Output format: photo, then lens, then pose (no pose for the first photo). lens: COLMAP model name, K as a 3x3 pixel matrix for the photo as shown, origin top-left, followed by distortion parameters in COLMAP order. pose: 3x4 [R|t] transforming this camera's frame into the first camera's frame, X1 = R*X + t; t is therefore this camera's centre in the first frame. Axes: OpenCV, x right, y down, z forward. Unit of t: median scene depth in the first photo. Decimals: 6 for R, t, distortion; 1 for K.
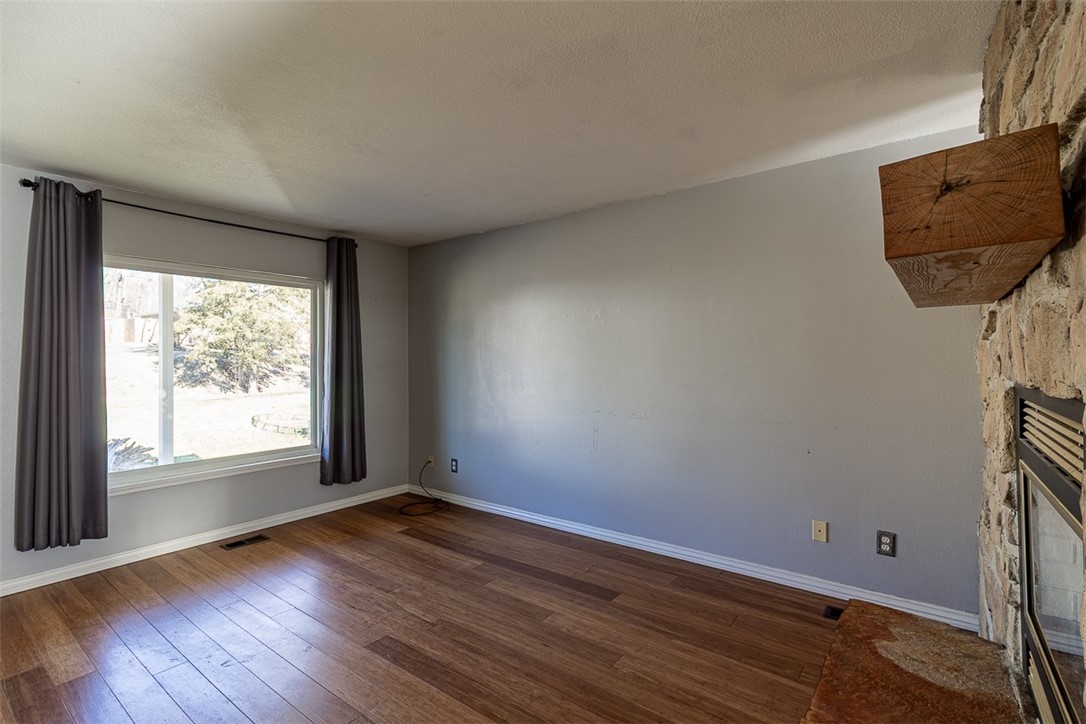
lens RADIAL K [[501.1, 0, 552.1], [0, 501.1, 359.5], [0, 0, 1]] dist [0.002788, 0.000500]
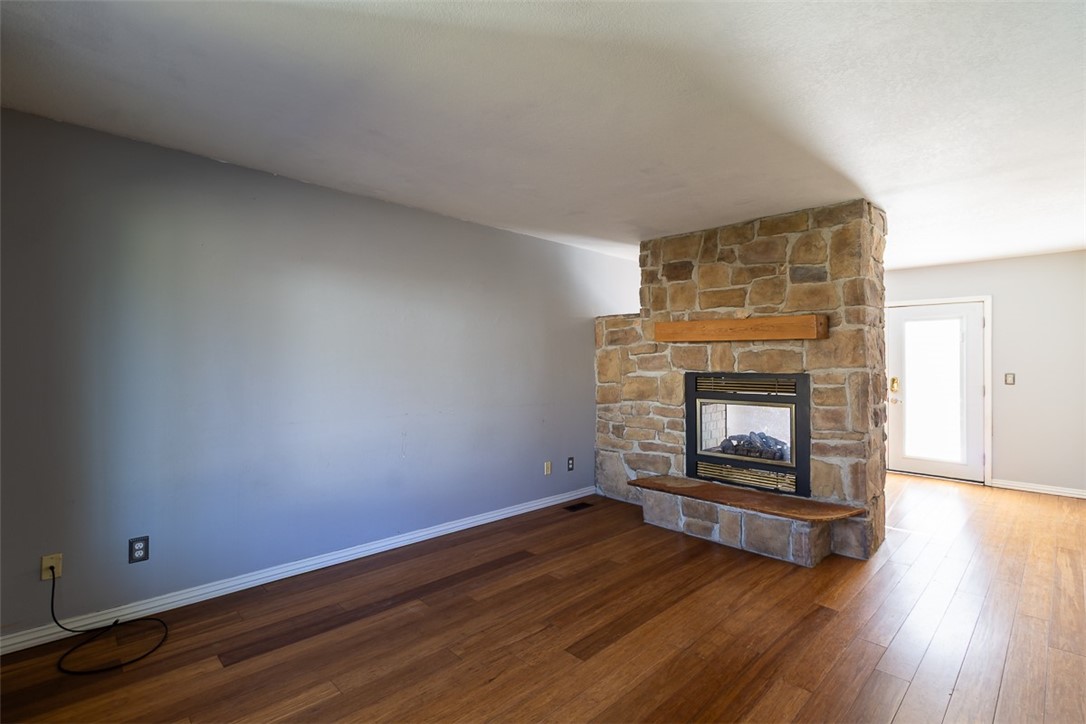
lens RADIAL K [[508.6, 0, 545.3], [0, 508.6, 366.0], [0, 0, 1]] dist [-0.000545, -0.000036]
pose [[0.154039, -0.009895, 0.988015, -1.020869], [-0.016138, 0.999791, 0.012529, -0.012233], [-0.987933, -0.017874, 0.153847, 0.696788]]
